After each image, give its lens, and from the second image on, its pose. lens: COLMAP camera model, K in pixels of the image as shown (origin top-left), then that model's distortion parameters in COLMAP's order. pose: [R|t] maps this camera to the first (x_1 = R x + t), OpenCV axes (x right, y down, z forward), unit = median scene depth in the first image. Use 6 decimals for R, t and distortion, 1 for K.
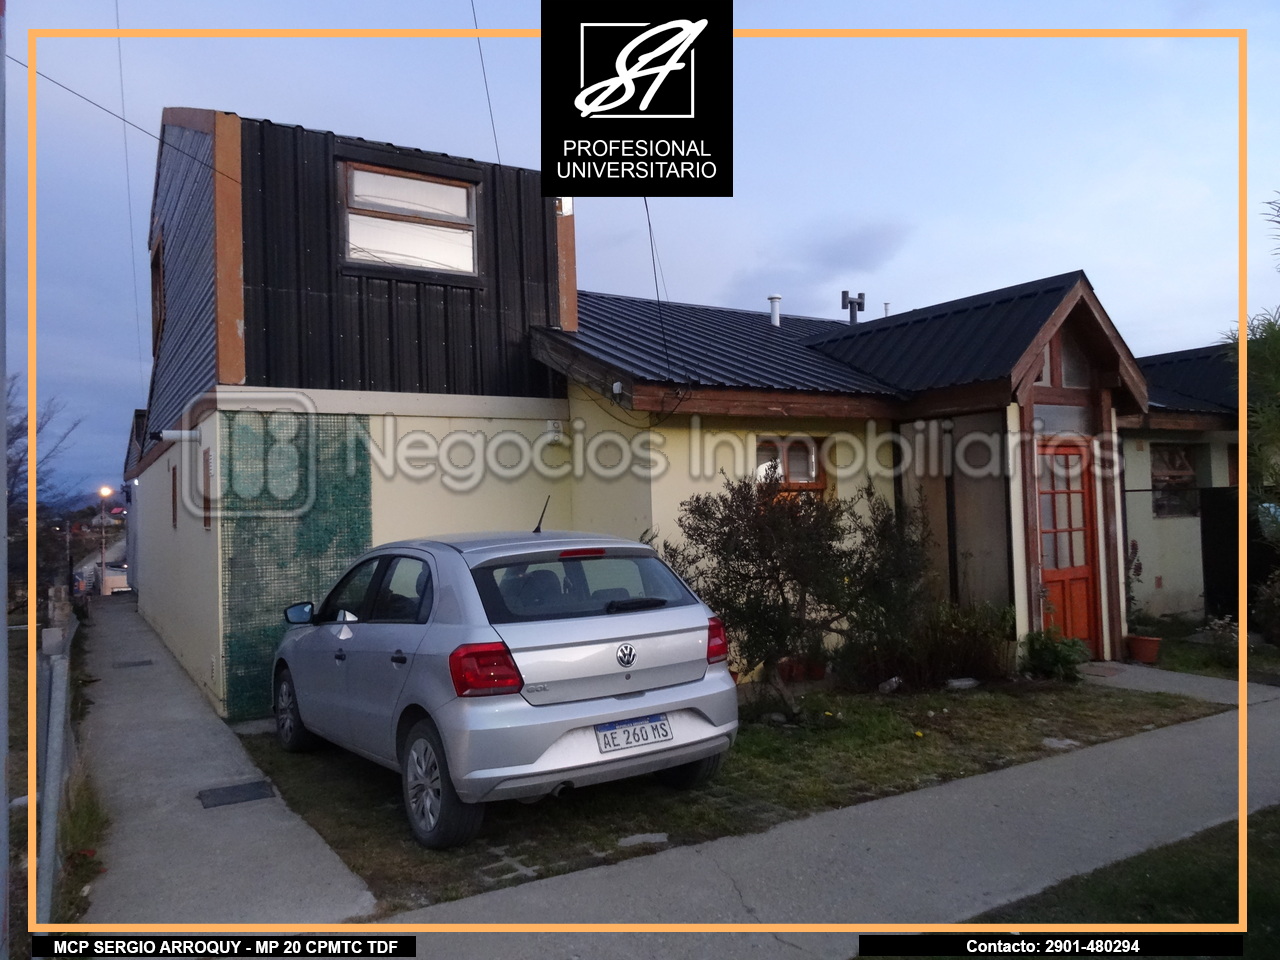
lens RADIAL K [[903.8, 0, 640.0], [0, 903.8, 480.0], [0, 0, 1]] dist [-0.002579, 0.000186]
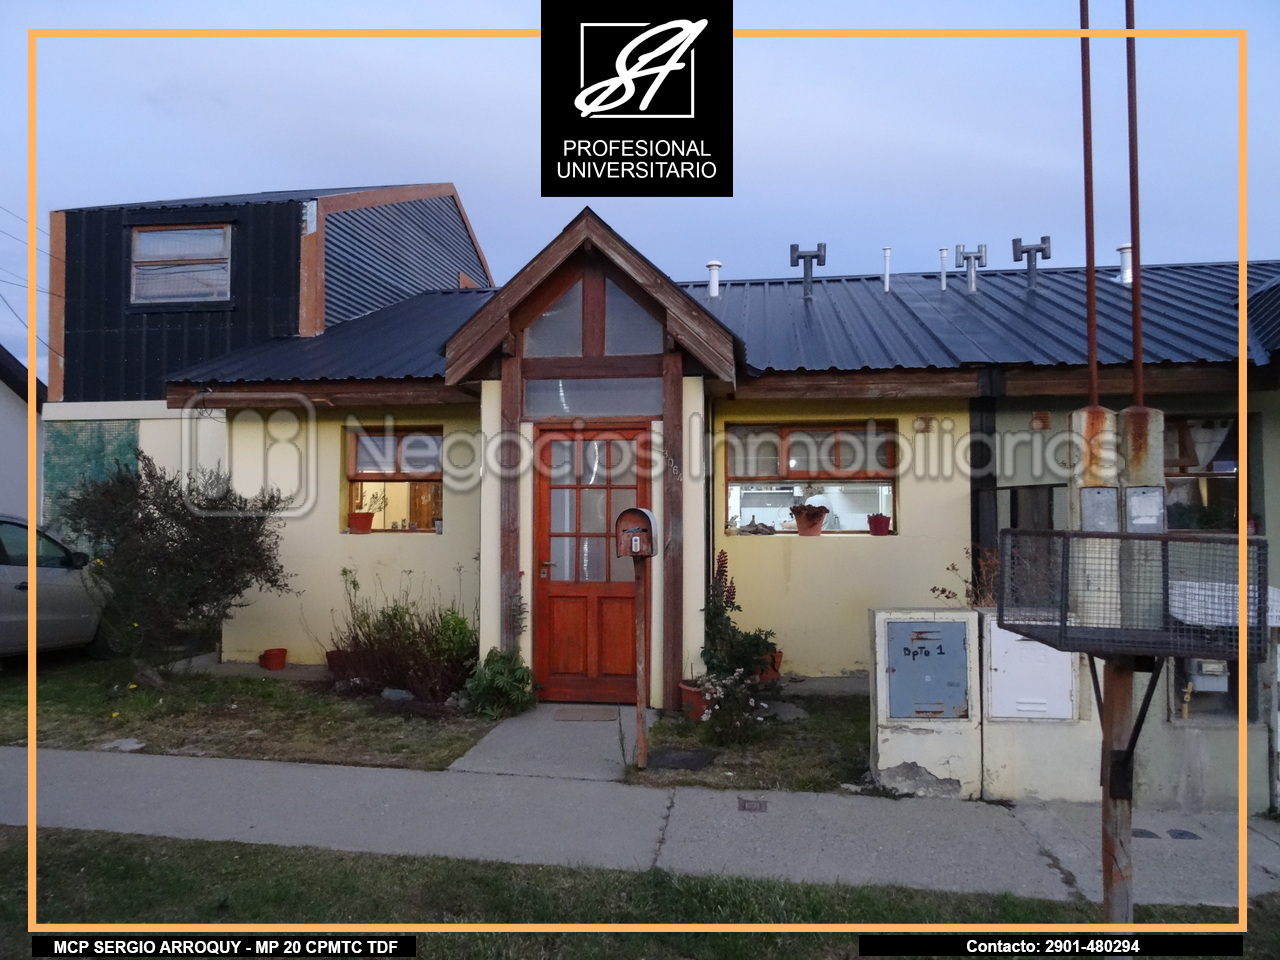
lens RADIAL K [[953.3, 0, 640.0], [0, 953.3, 480.0], [0, 0, 1]] dist [-0.002439, -0.000262]
pose [[0.755591, 0.007820, -0.654997, 1.123223], [-0.010254, 0.999947, 0.000110, 0.007751], [0.654963, 0.006633, 0.755632, 0.426971]]
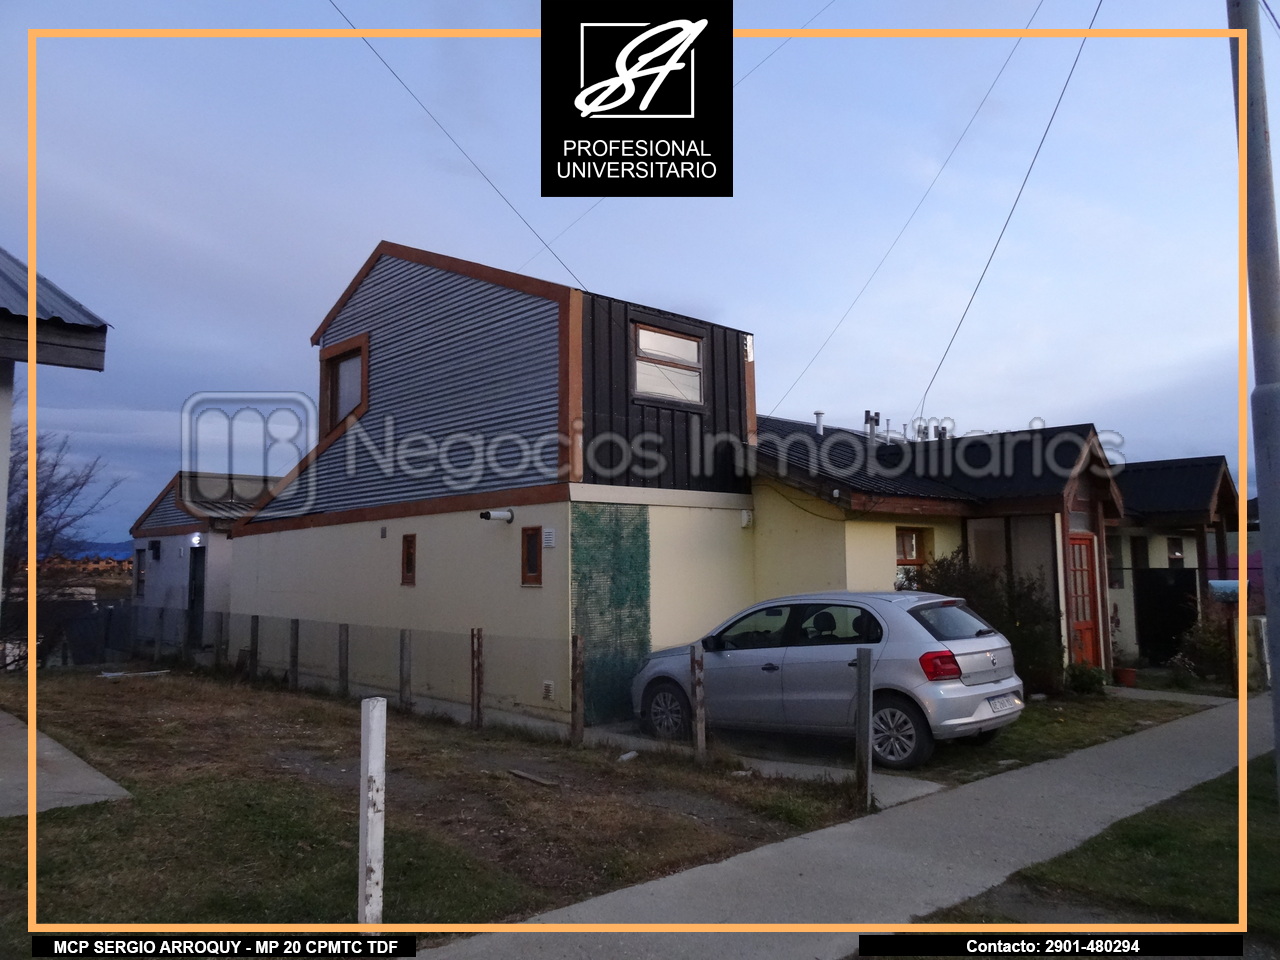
lens RADIAL K [[903.8, 0, 640.0], [0, 903.8, 480.0], [0, 0, 1]] dist [-0.002579, 0.000186]
pose [[0.980578, 0.036628, 0.192680, -0.564317], [-0.022793, 0.997032, -0.073534, -0.007851], [-0.194801, 0.067714, 0.978503, -0.343060]]
